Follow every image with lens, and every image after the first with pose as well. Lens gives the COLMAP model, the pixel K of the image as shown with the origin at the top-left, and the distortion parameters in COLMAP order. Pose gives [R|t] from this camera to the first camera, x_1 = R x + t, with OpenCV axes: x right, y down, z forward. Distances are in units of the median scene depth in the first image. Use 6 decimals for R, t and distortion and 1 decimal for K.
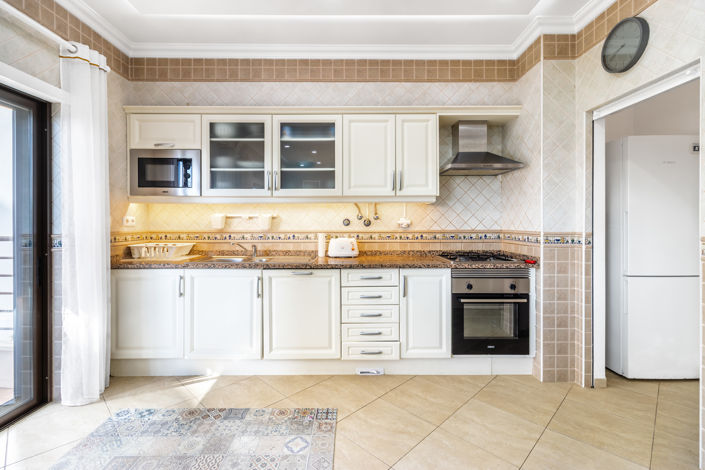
lens RADIAL K [[339.4, 0, 361.1], [0, 339.4, 227.0], [0, 0, 1]] dist [-0.001283, -0.000047]
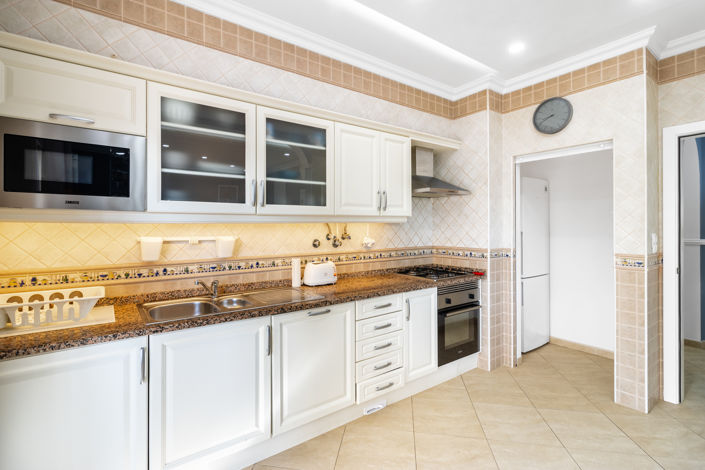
lens RADIAL K [[339.4, 0, 361.1], [0, 339.4, 227.0], [0, 0, 1]] dist [-0.001283, -0.000047]
pose [[0.803144, -0.001843, 0.595782, -0.519039], [0.007857, 0.999941, -0.007498, -0.054090], [-0.595734, 0.010703, 0.803111, 0.262621]]
